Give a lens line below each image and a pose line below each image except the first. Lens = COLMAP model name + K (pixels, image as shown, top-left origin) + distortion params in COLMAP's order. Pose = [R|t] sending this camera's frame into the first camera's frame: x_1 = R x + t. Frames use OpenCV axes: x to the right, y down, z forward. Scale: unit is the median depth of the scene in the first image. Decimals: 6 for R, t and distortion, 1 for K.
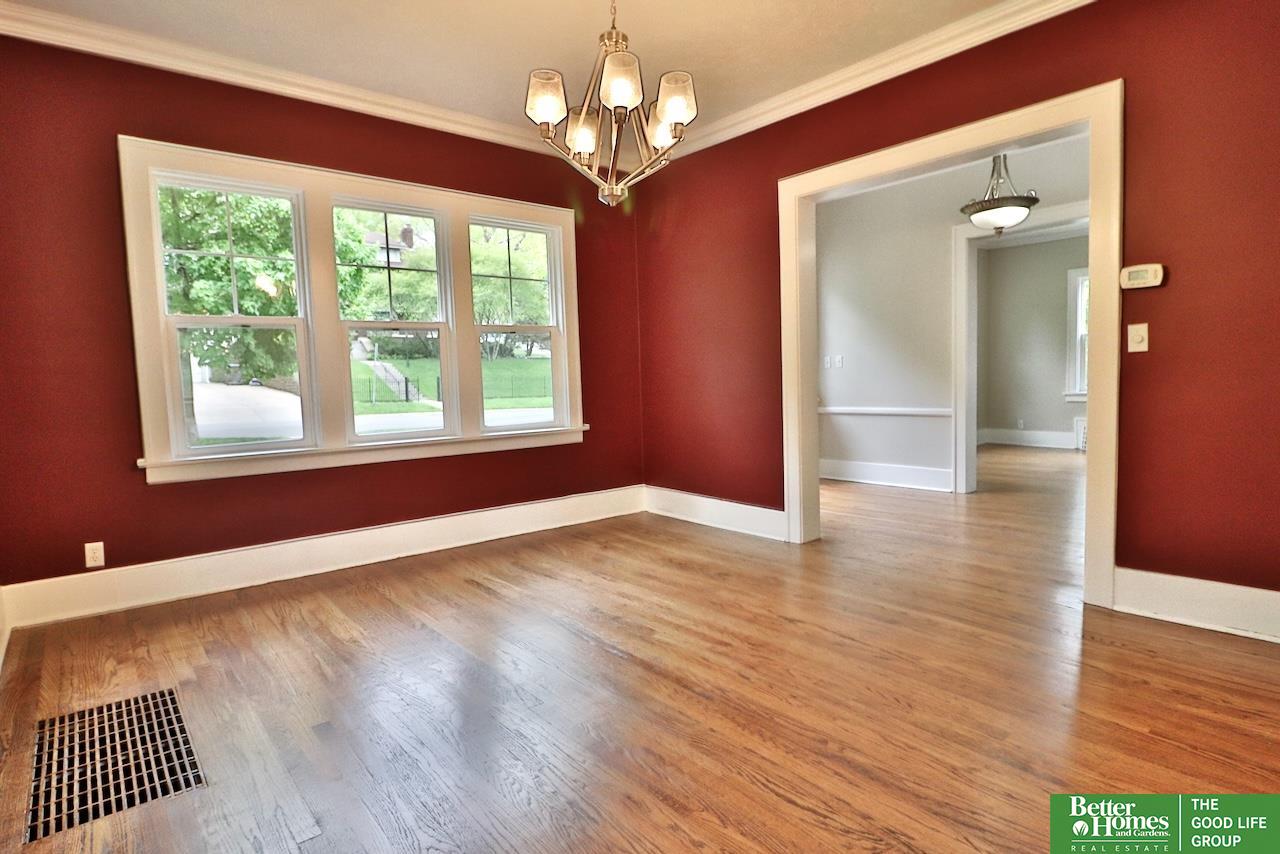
lens RADIAL K [[662.4, 0, 629.0], [0, 662.4, 430.6], [0, 0, 1]] dist [0.003376, -0.017144]
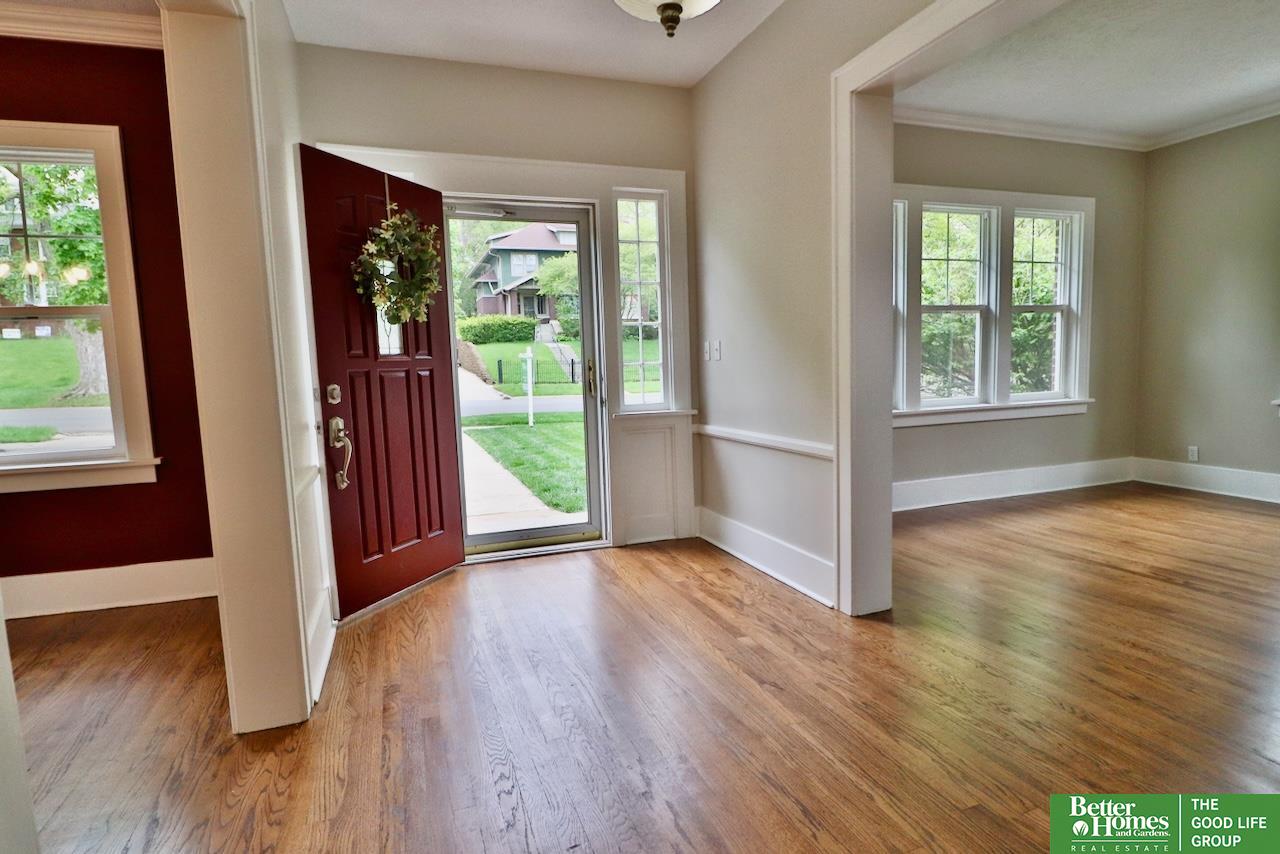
lens RADIAL K [[662.4, 0, 629.0], [0, 662.4, 430.6], [0, 0, 1]] dist [0.003376, -0.017144]
pose [[0.936907, 0.032493, -0.348065, 0.909897], [-0.021060, 0.999109, 0.036582, -0.104221], [0.348944, -0.026943, 0.936756, 0.832374]]
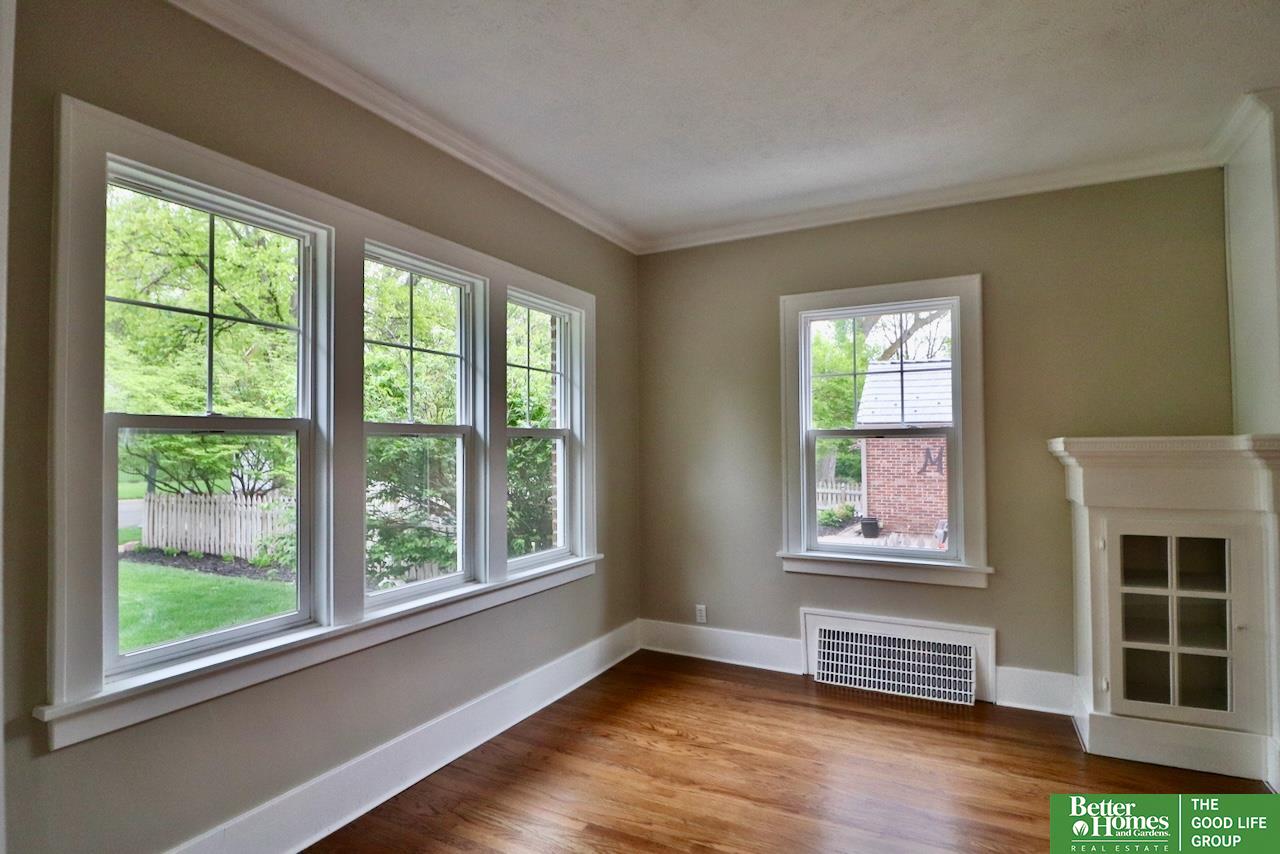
lens RADIAL K [[662.4, 0, 629.0], [0, 662.4, 430.6], [0, 0, 1]] dist [0.003376, -0.017144]
pose [[0.929439, 0.032127, 0.367575, 0.987457], [0.009010, 0.993929, -0.109655, -0.220780], [-0.368866, 0.105229, 0.923507, 1.474212]]
